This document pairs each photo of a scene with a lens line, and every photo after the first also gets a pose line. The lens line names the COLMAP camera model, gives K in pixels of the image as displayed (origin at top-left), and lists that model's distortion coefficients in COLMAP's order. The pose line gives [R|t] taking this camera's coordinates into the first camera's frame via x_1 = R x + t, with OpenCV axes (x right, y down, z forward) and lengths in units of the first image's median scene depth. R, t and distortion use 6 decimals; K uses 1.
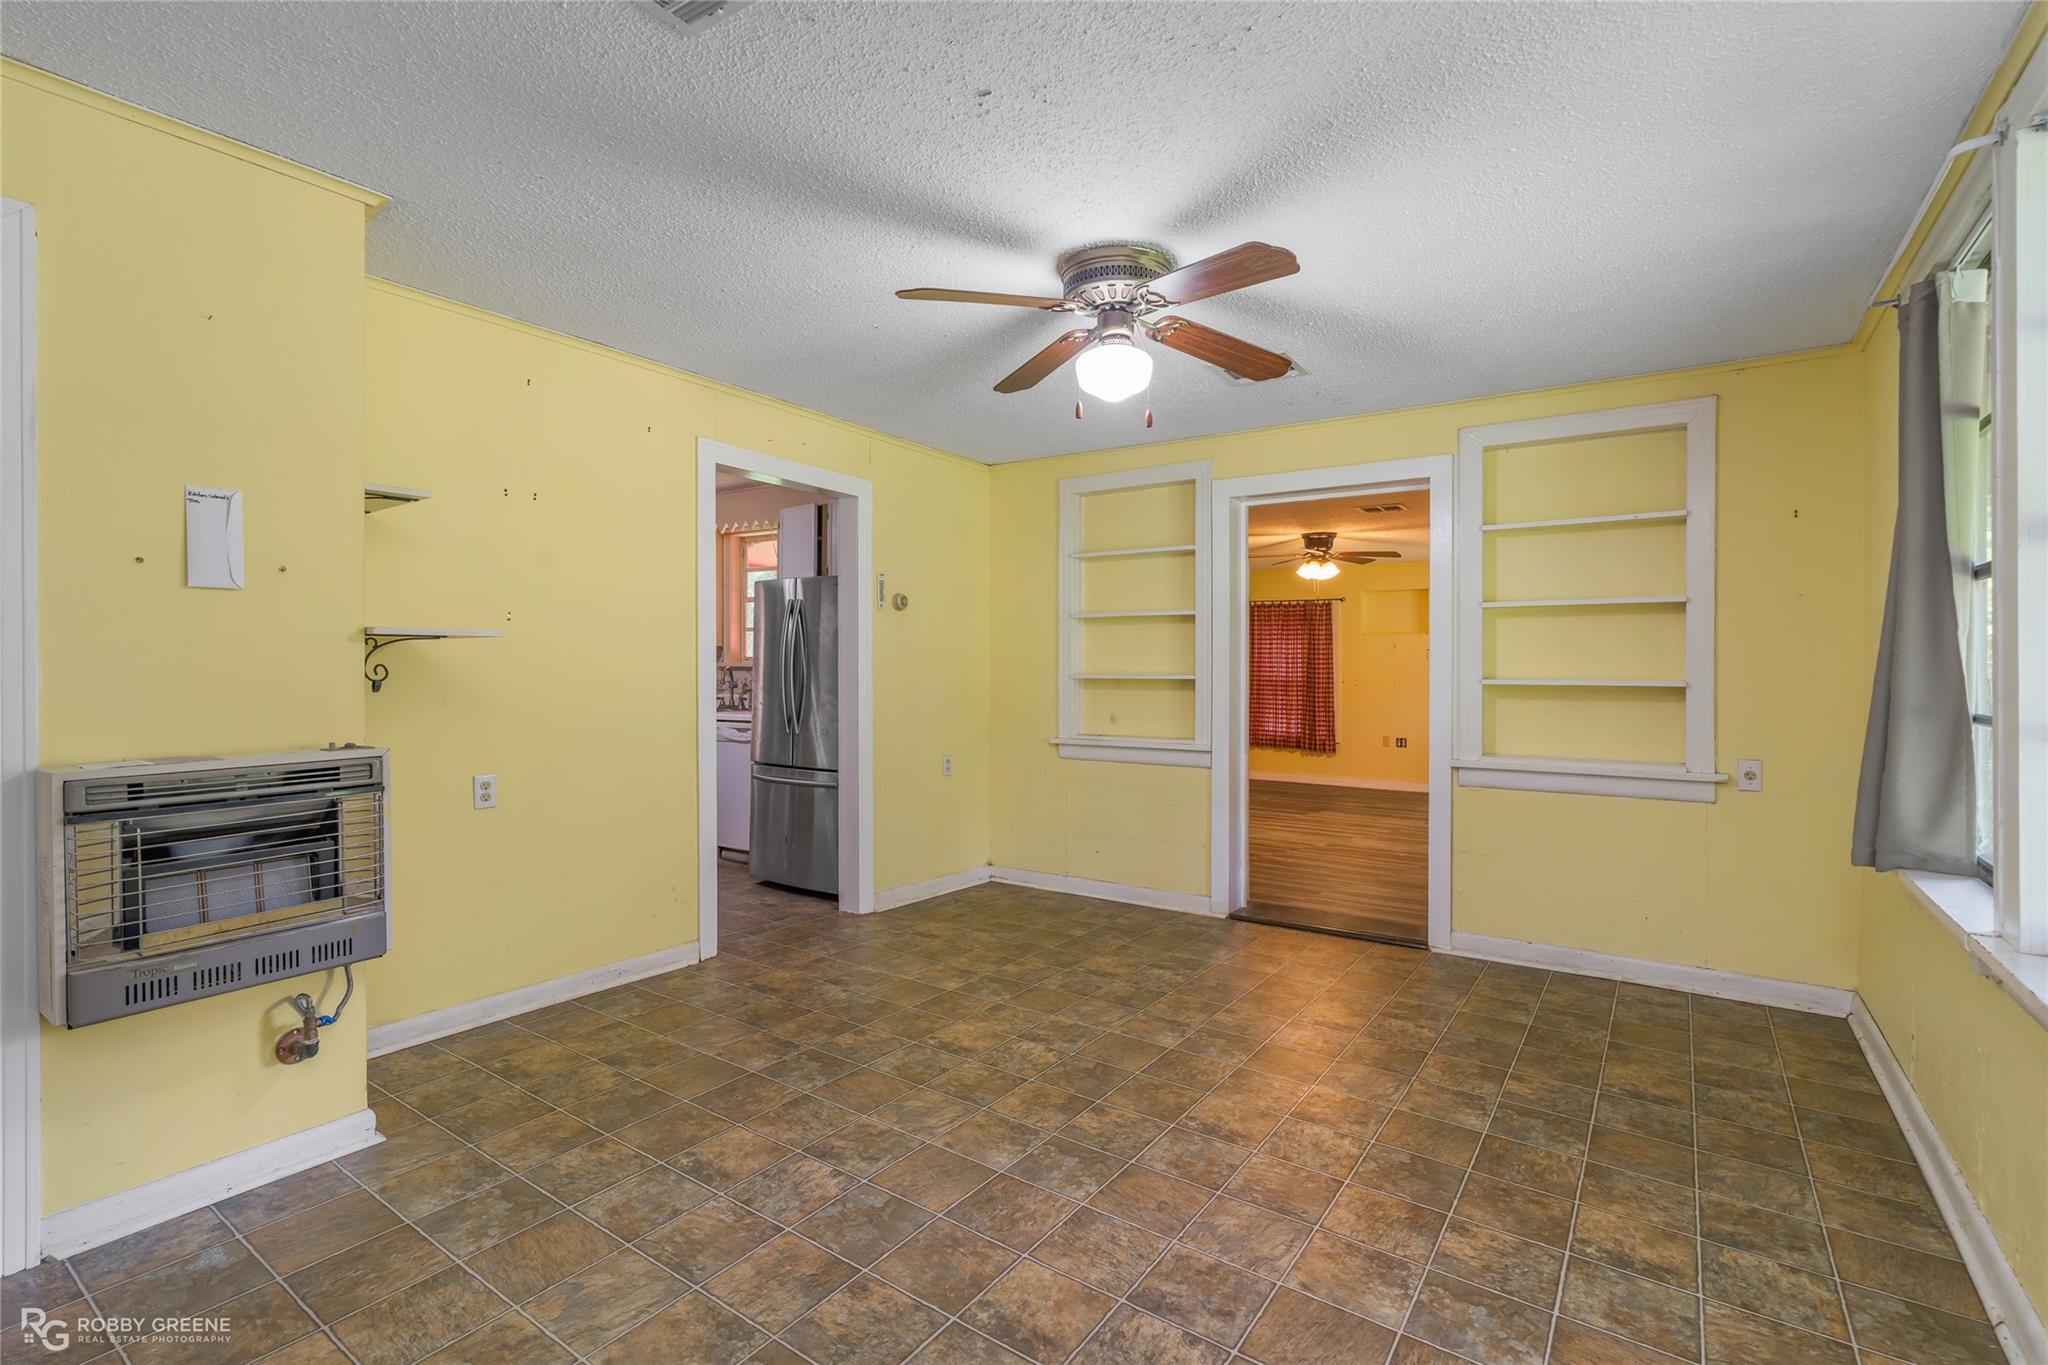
lens RADIAL K [[930.0, 0, 1026.2], [0, 930.0, 672.9], [0, 0, 1]] dist [-0.002580, -0.000407]
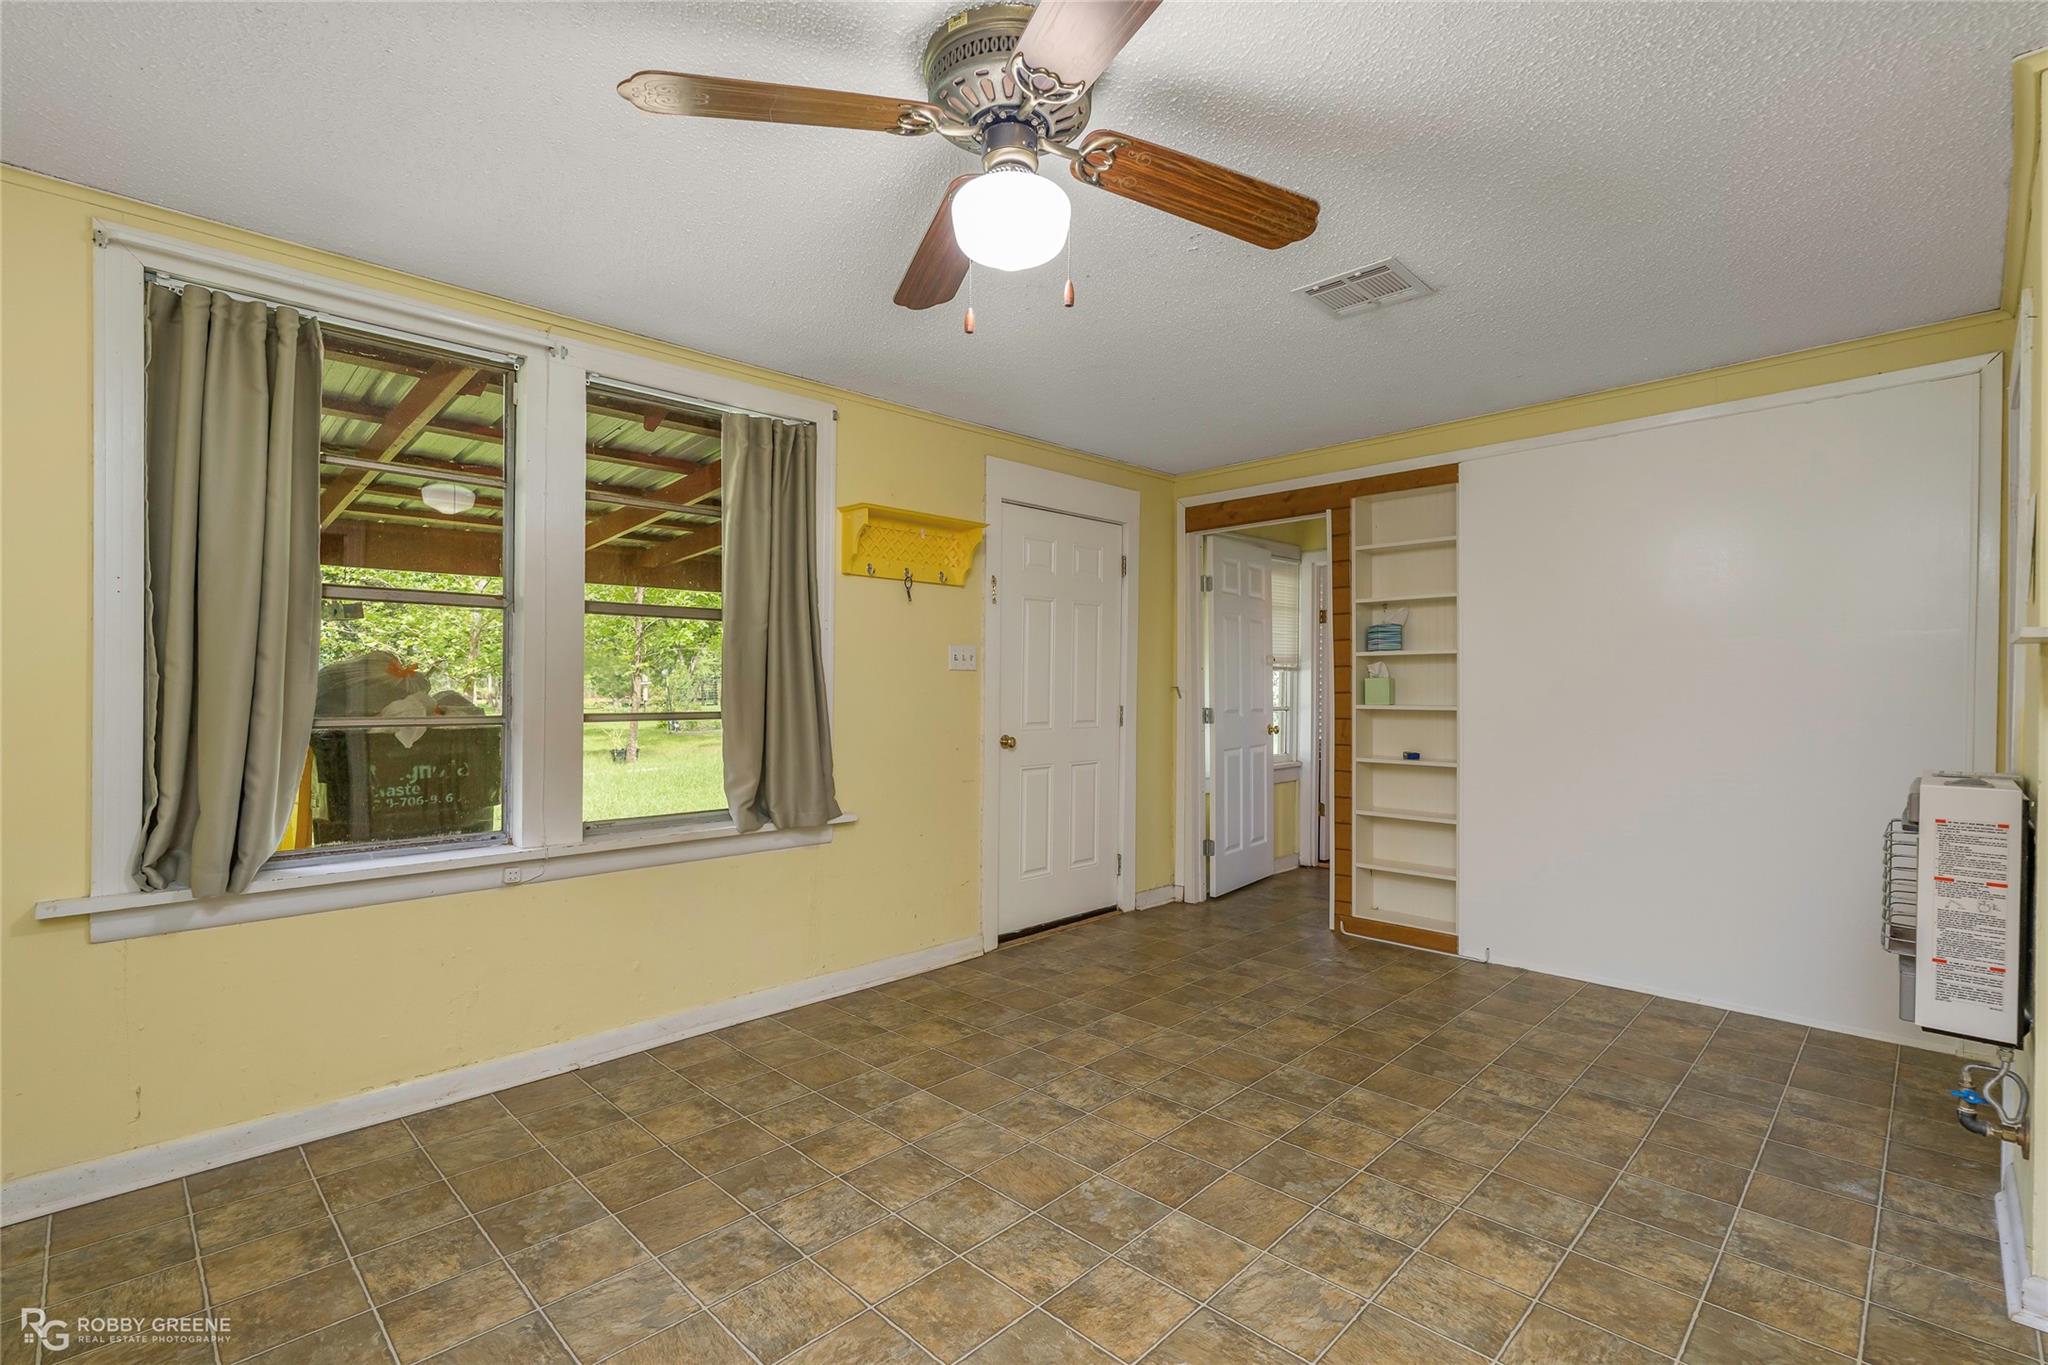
lens RADIAL K [[930.0, 0, 1023.8], [0, 930.0, 683.1], [0, 0, 1]] dist [-0.002580, -0.000407]
pose [[-0.985837, -0.006198, 0.167591, -0.030420], [-0.005014, 0.999959, 0.007486, -0.011272], [-0.167630, 0.006540, -0.985828, 2.014888]]
